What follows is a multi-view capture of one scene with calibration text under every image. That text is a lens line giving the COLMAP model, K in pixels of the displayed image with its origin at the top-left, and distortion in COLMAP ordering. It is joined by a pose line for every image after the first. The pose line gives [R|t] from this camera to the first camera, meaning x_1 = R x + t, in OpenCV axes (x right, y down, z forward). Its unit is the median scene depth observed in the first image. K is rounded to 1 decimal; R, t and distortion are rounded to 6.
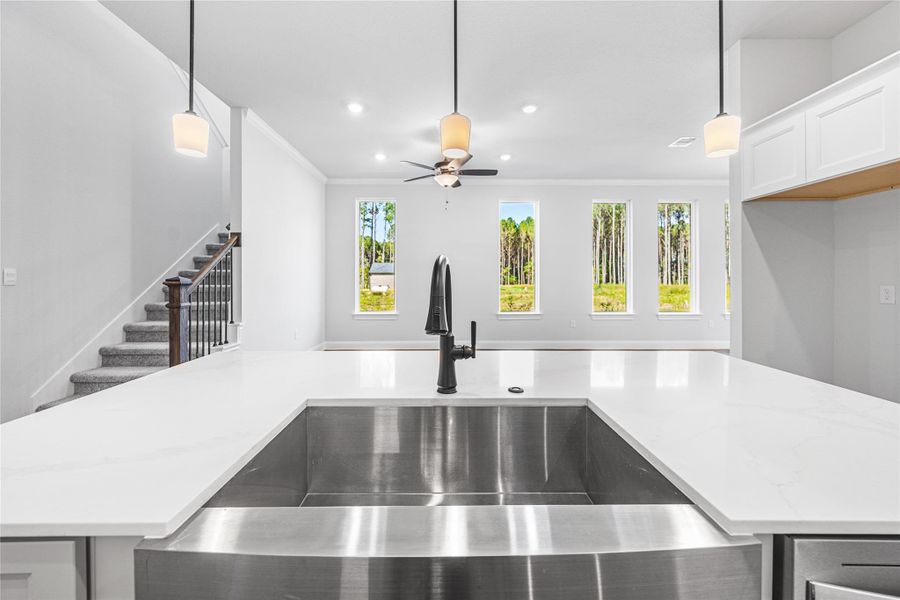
lens RADIAL K [[361.6, 0, 454.3], [0, 361.6, 281.2], [0, 0, 1]] dist [0.015247, 0.000172]
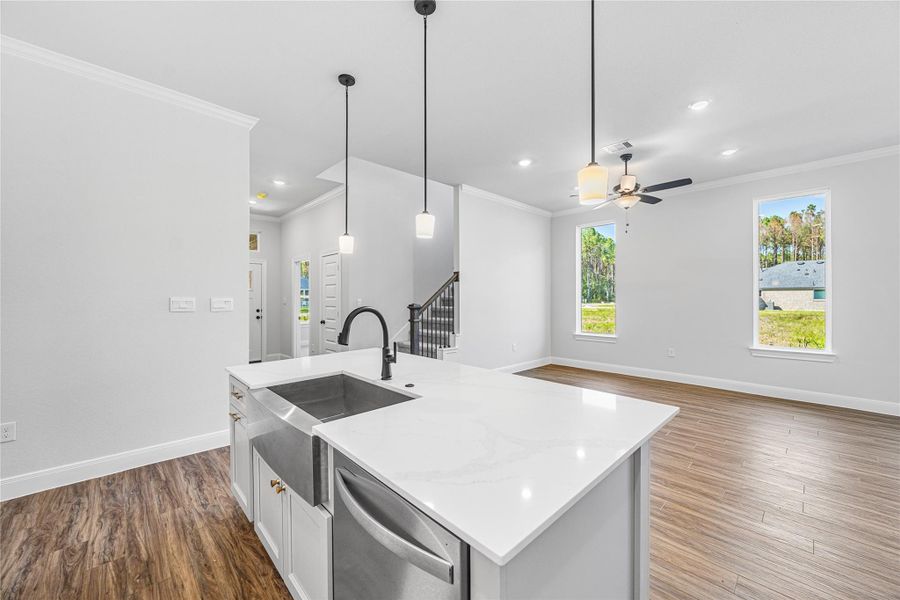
lens RADIAL K [[361.6, 0, 453.4], [0, 361.6, 298.7], [0, 0, 1]] dist [0.015247, 0.000172]
pose [[0.681777, 0.003929, -0.731549, 0.451878], [-0.001309, 0.999991, 0.004150, -0.031020], [0.731559, -0.001872, 0.681776, 0.006259]]
